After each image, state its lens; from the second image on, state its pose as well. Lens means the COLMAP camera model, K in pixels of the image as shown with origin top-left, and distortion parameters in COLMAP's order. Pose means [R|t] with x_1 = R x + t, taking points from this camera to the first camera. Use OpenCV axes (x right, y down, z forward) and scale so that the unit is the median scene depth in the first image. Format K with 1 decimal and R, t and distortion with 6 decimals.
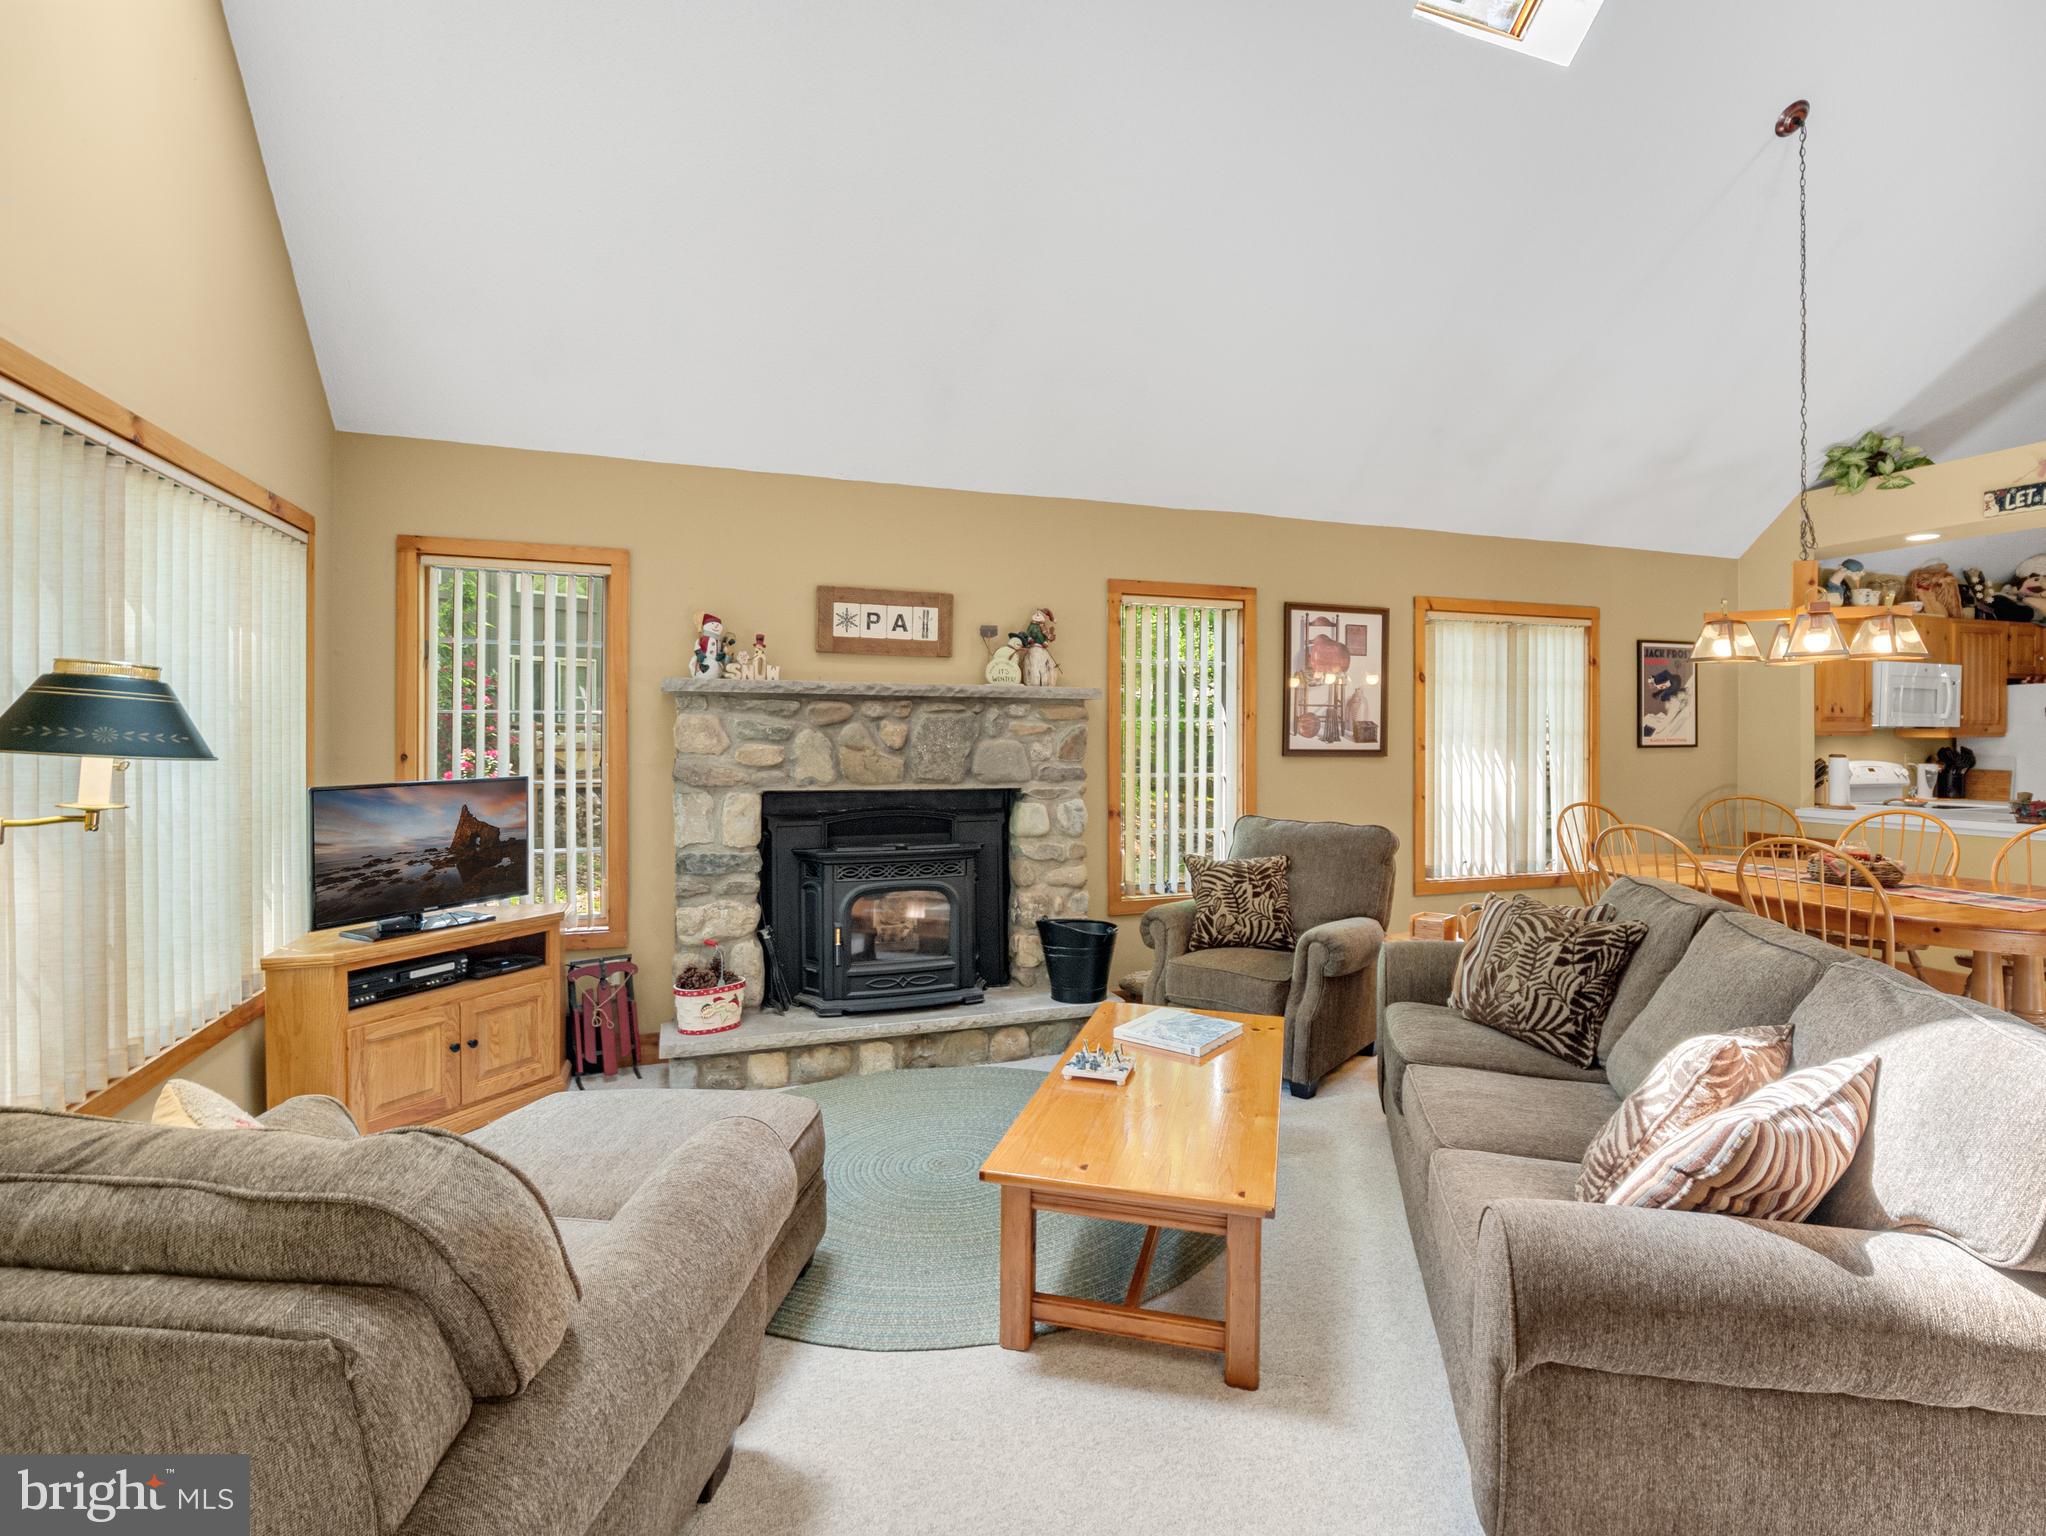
lens RADIAL K [[995.8, 0, 1039.4], [0, 995.8, 736.5], [0, 0, 1]] dist [0.006788, -0.011008]
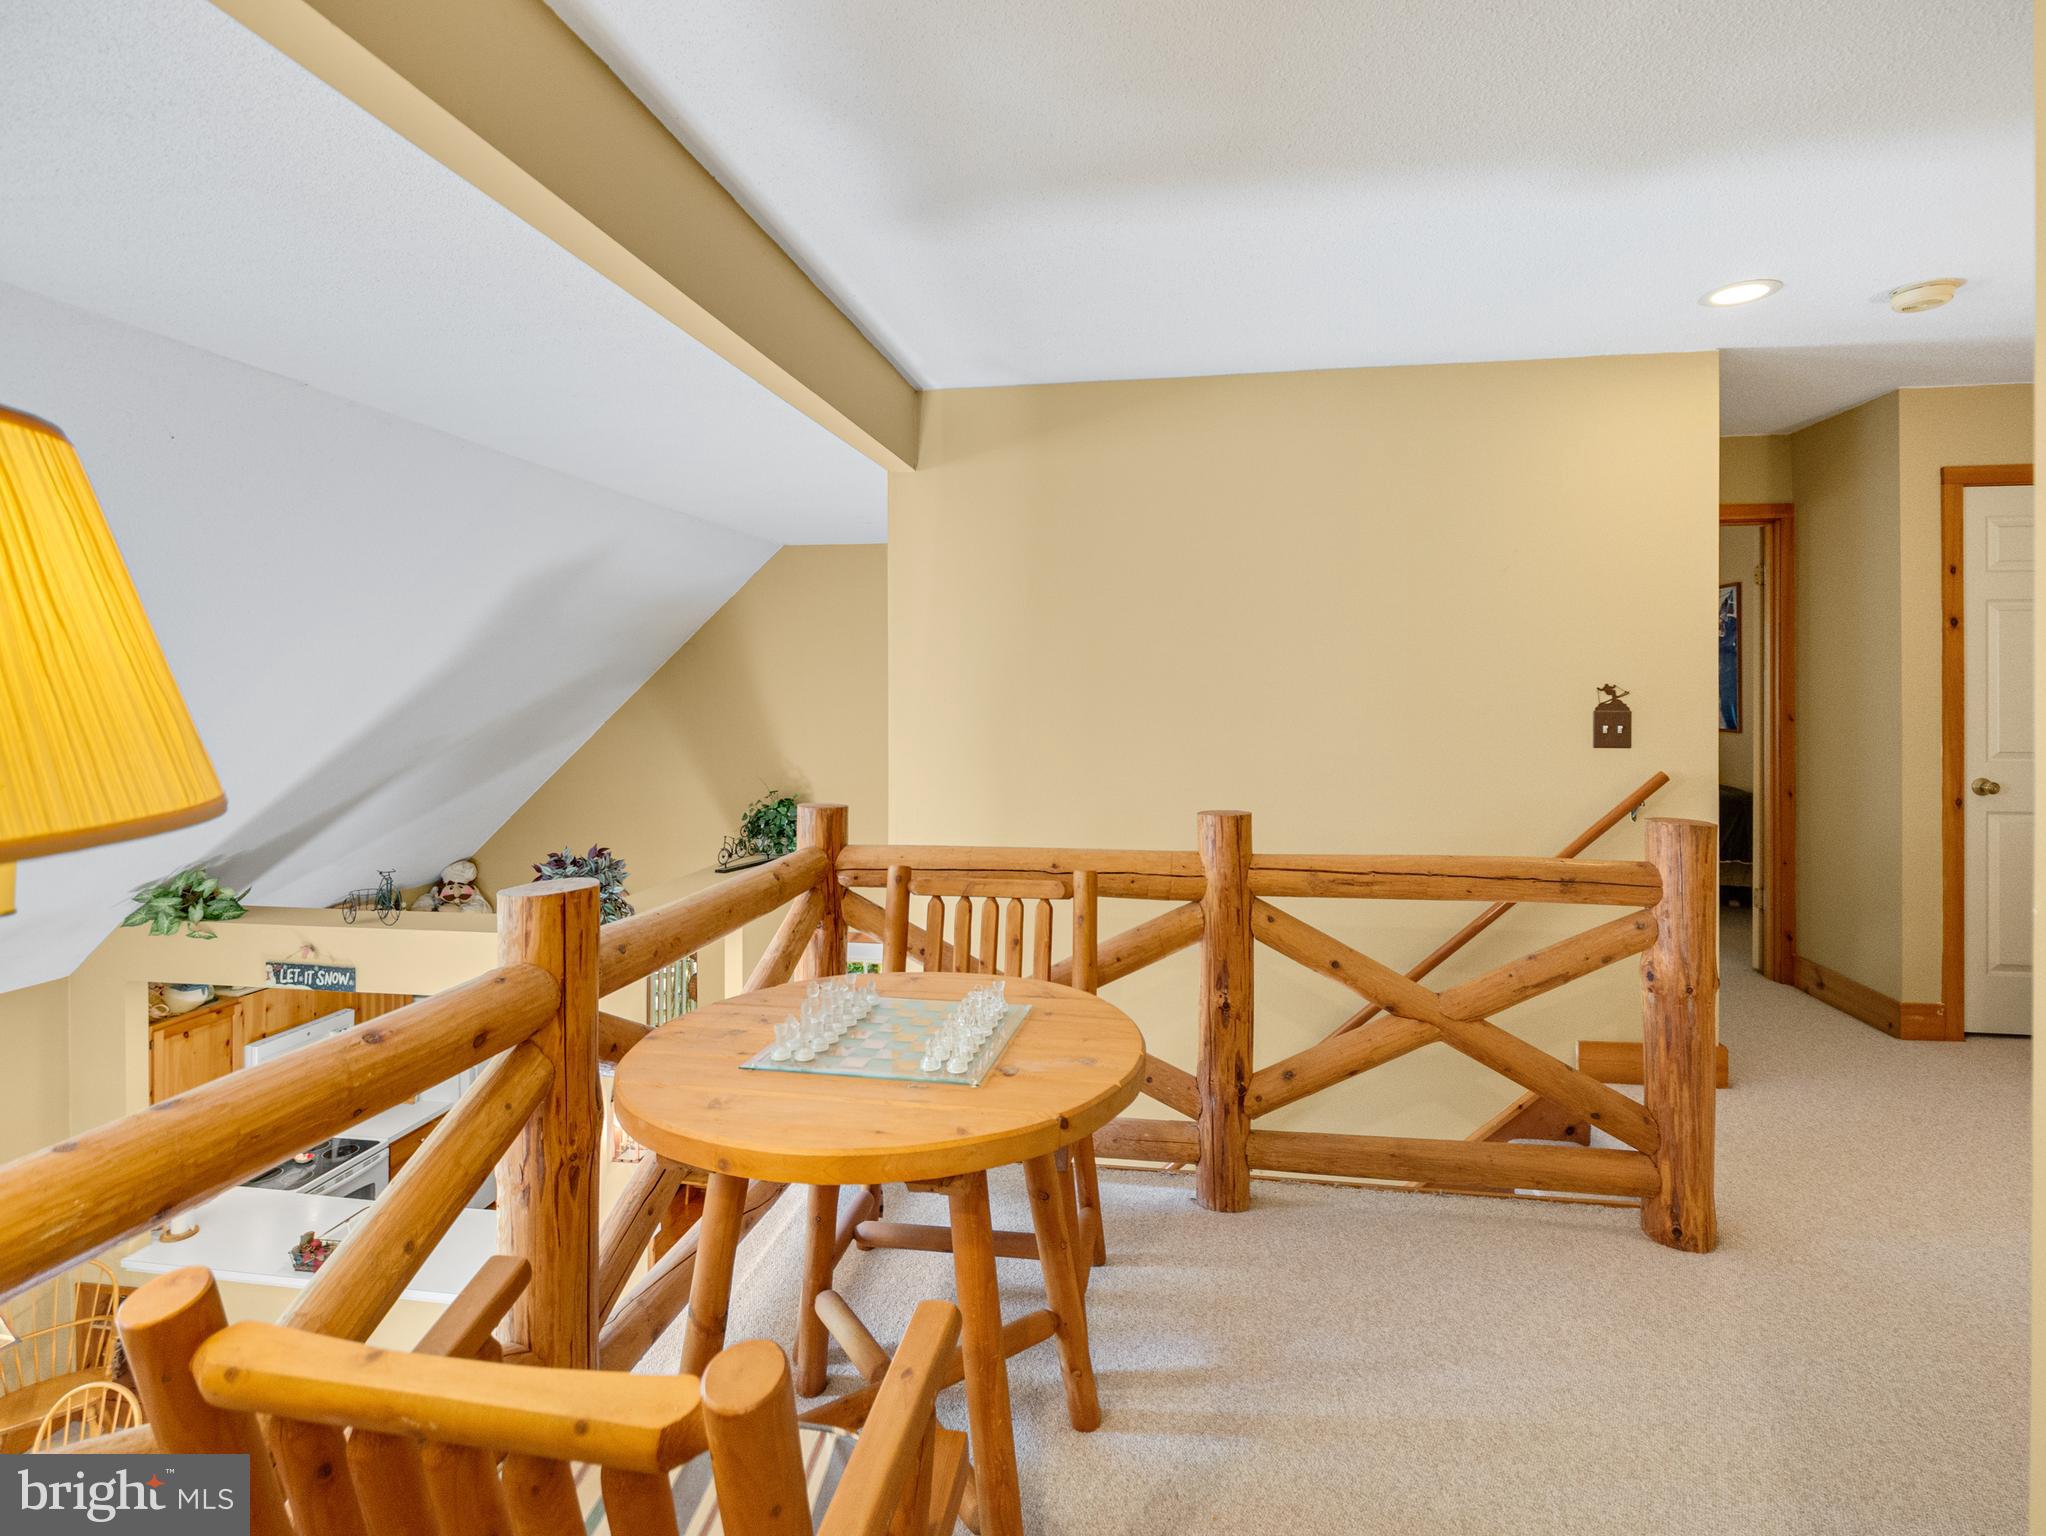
lens RADIAL K [[995.8, 0, 1033.0], [0, 995.8, 688.1], [0, 0, 1]] dist [0.006788, -0.011008]
pose [[0.481019, -0.005159, 0.876695, 0.480029], [-0.003078, 0.999967, 0.007573, -0.621667], [-0.876705, -0.006341, 0.480987, -0.244814]]
